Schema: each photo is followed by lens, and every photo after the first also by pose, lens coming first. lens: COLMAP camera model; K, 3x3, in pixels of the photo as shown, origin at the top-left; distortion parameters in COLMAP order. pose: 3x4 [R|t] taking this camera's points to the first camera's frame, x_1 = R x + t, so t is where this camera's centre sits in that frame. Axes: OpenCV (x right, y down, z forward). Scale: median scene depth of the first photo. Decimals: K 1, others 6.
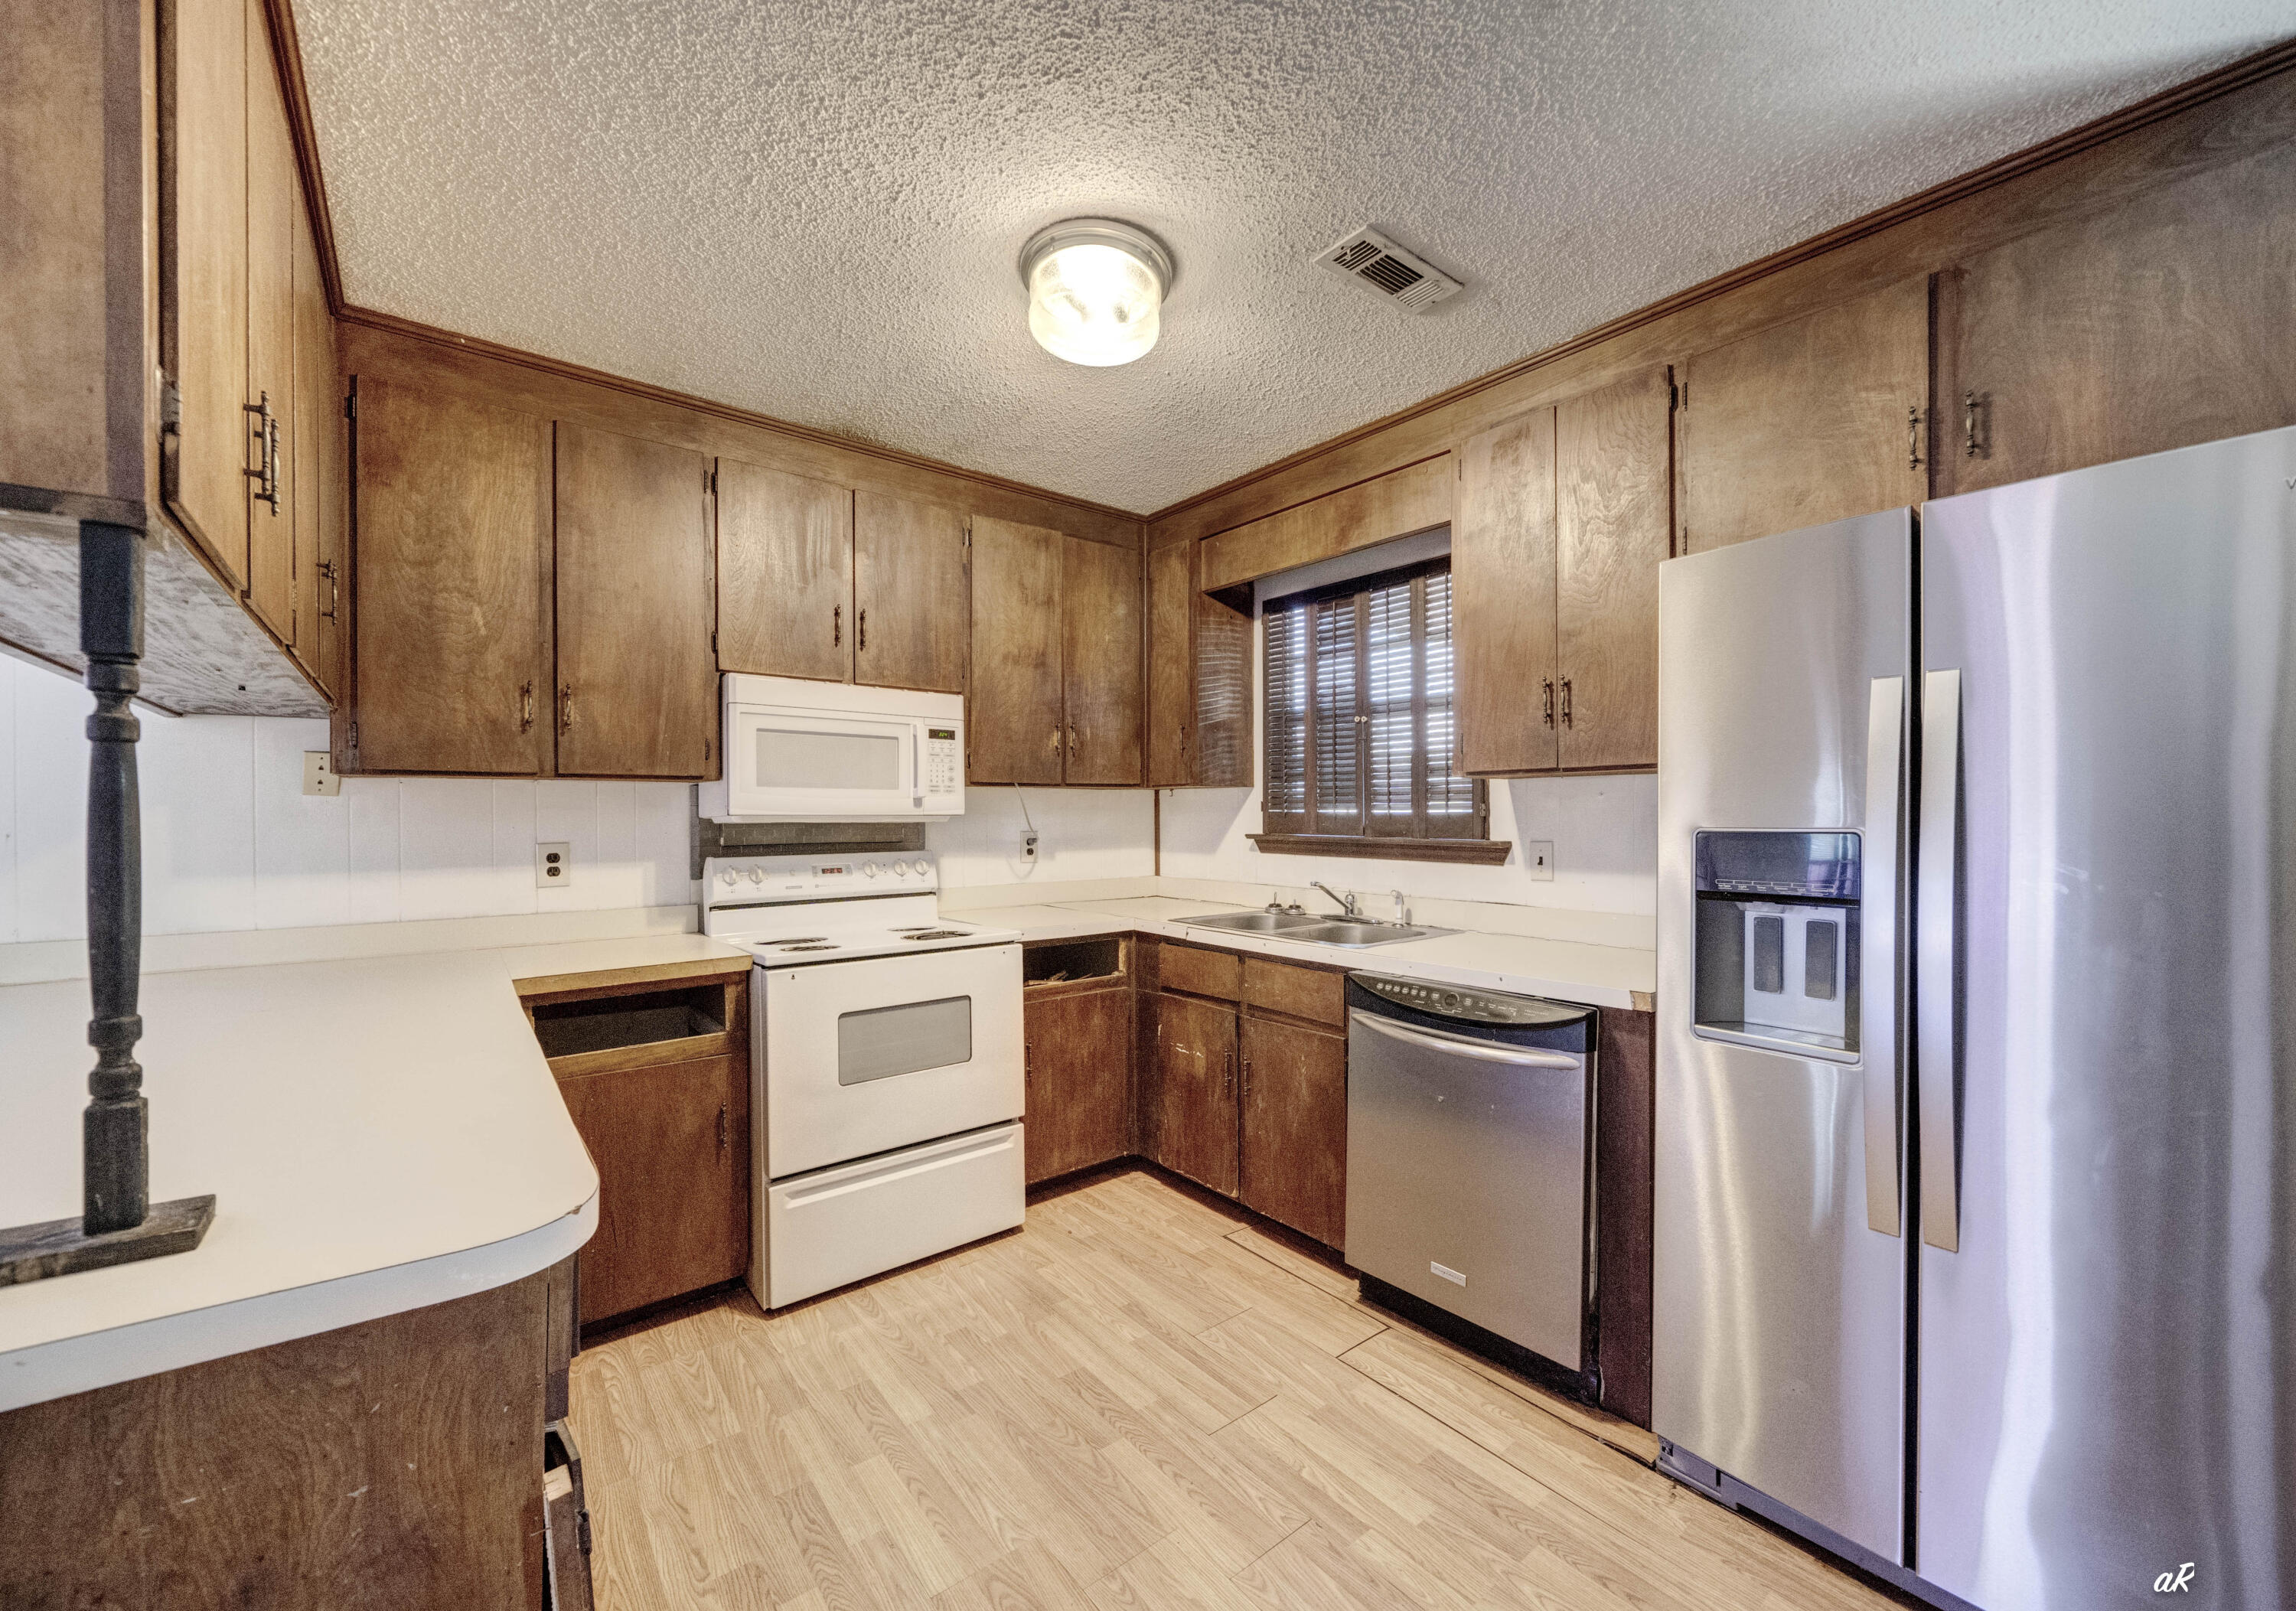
lens RADIAL K [[874.1, 0, 1148.0], [0, 874.1, 805.5], [0, 0, 1]] dist [-0.000516, -0.000104]
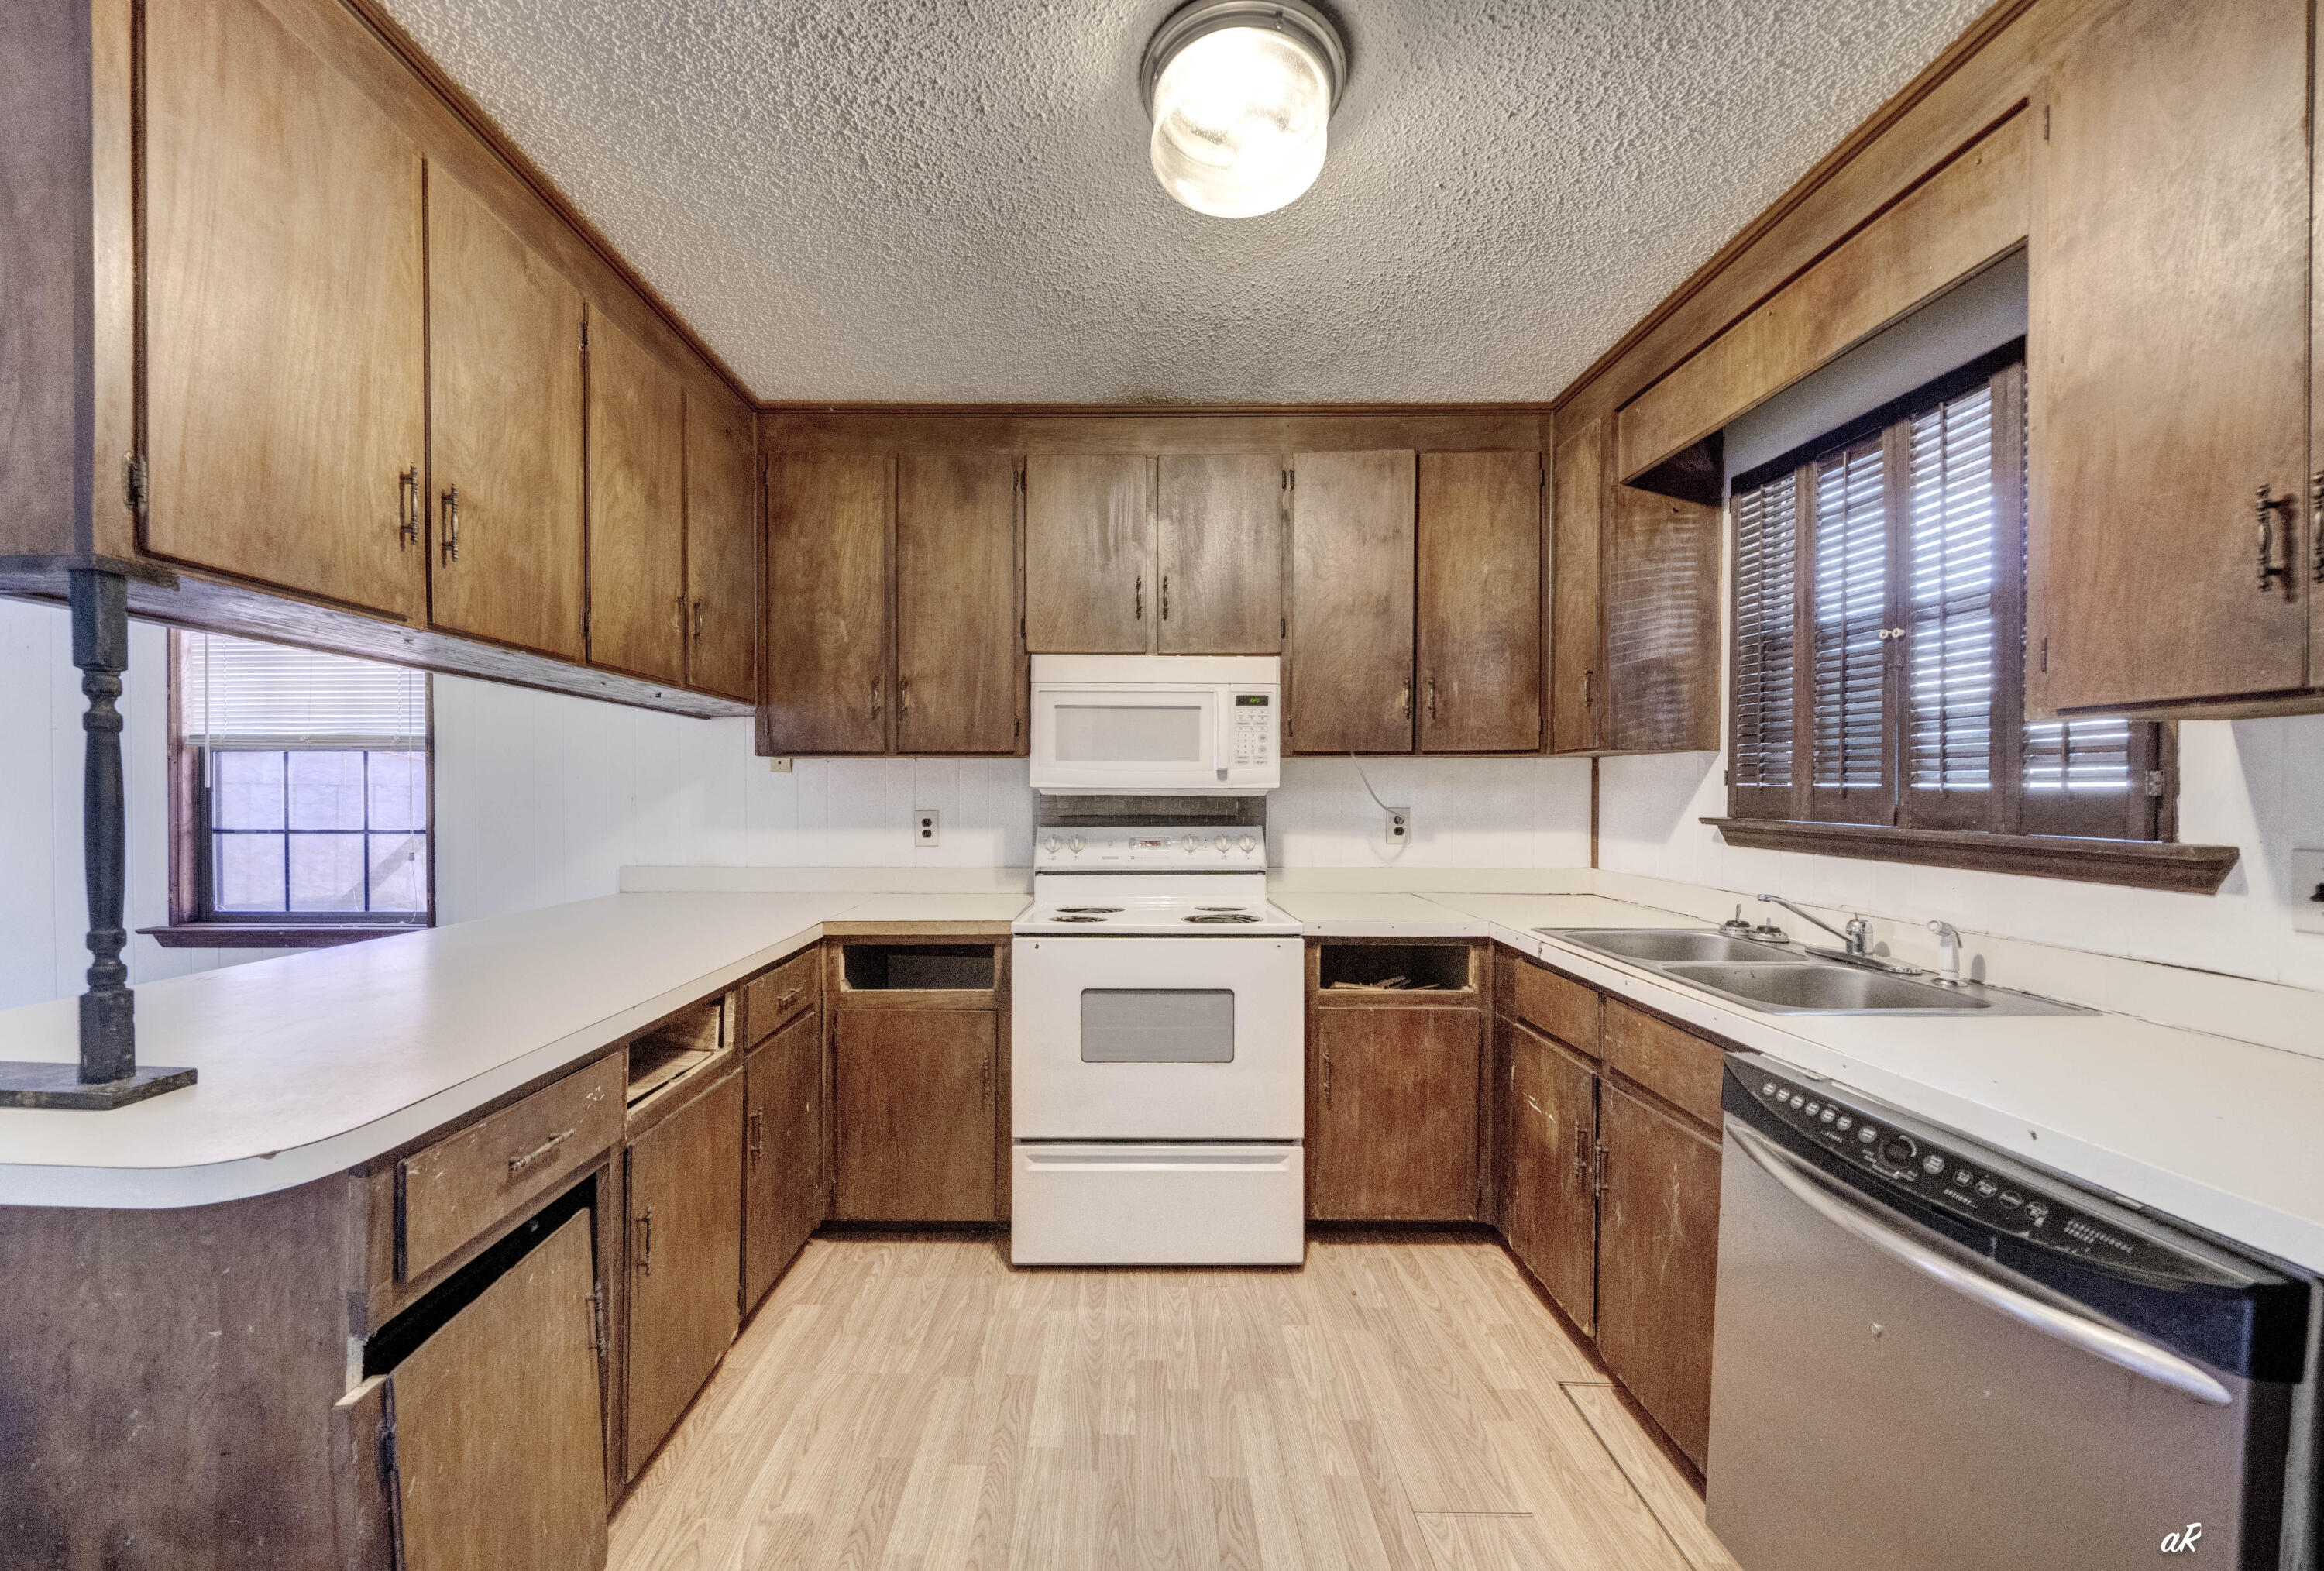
lens RADIAL K [[819.1, 0, 1209.2], [0, 819.1, 791.7], [0, 0, 1]] dist [-0.001474, 0.000119]
pose [[0.775909, 0.007015, -0.630806, 0.270380], [0.002192, 0.999902, 0.013815, 0.002225], [0.630842, -0.012102, 0.775817, 0.298264]]
